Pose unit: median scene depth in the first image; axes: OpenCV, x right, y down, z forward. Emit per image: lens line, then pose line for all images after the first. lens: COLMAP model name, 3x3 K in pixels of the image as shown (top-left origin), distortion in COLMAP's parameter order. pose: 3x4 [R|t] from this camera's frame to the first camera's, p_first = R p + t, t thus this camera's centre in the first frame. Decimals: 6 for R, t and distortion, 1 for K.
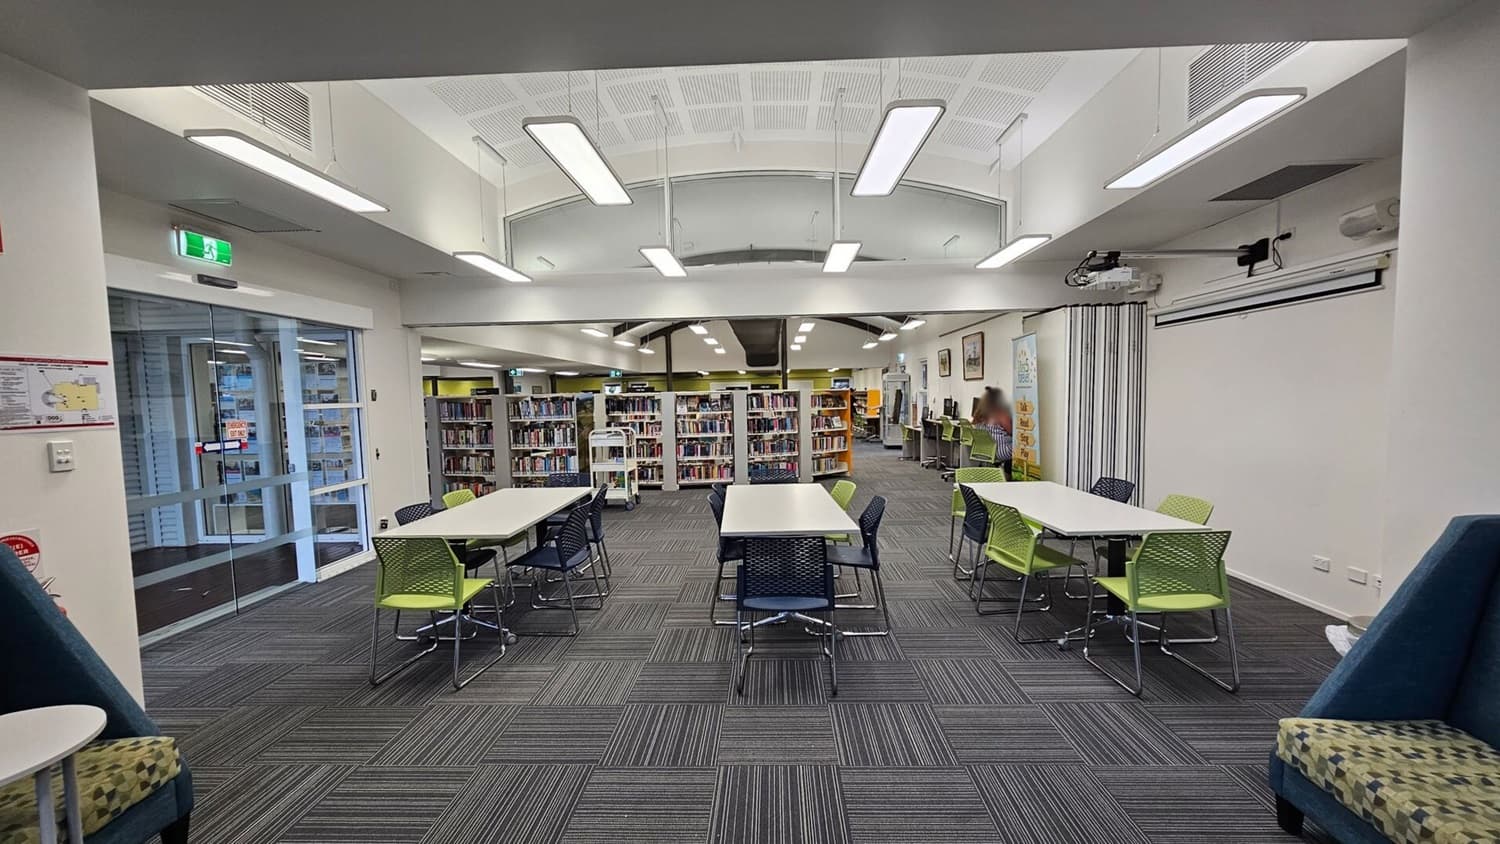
lens RADIAL K [[613.2, 0, 748.5], [0, 613.2, 442.2], [0, 0, 1]] dist [-0.001370, -0.000065]
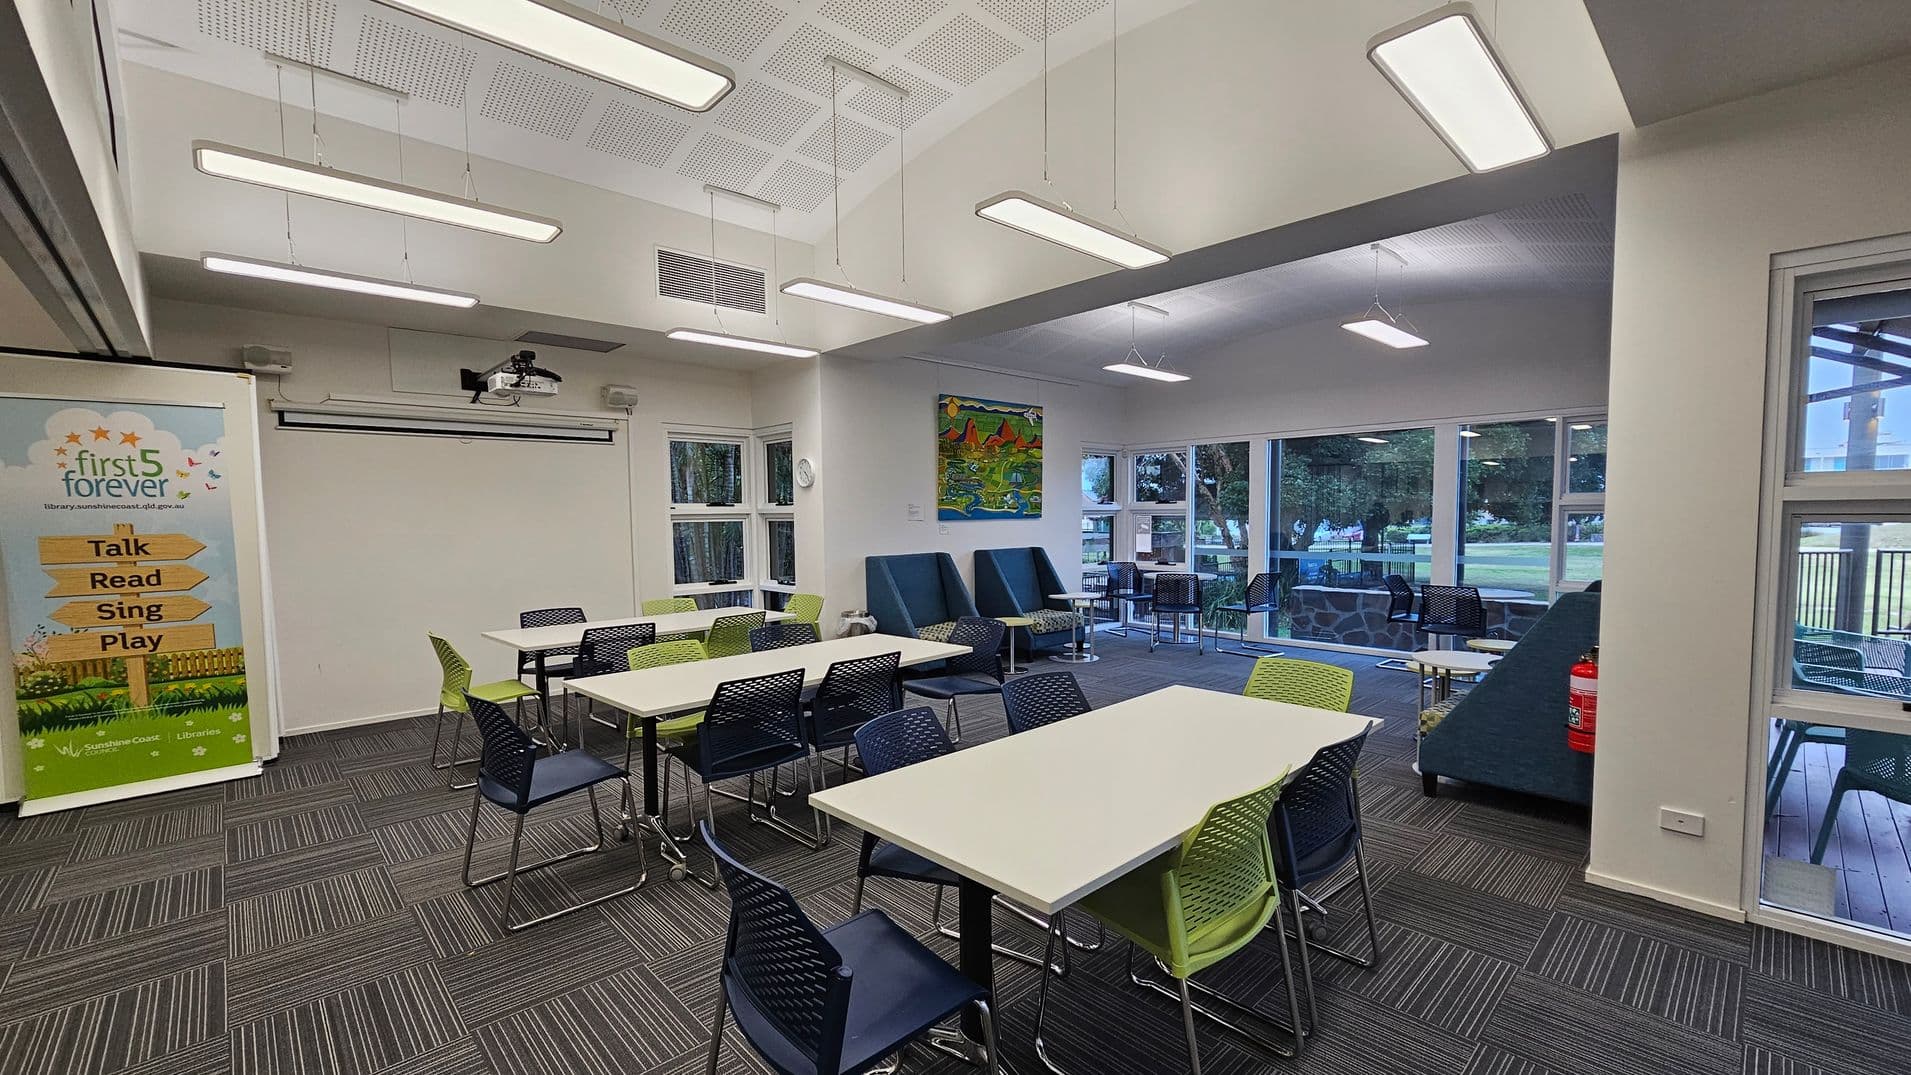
lens RADIAL K [[781.2, 0, 953.6], [0, 781.2, 563.3], [0, 0, 1]] dist [-0.001370, -0.000065]
pose [[-0.713396, -0.016663, 0.700563, -0.621882], [0.080237, 0.991200, 0.105283, -0.083778], [-0.696152, 0.131319, -0.705781, 1.384544]]
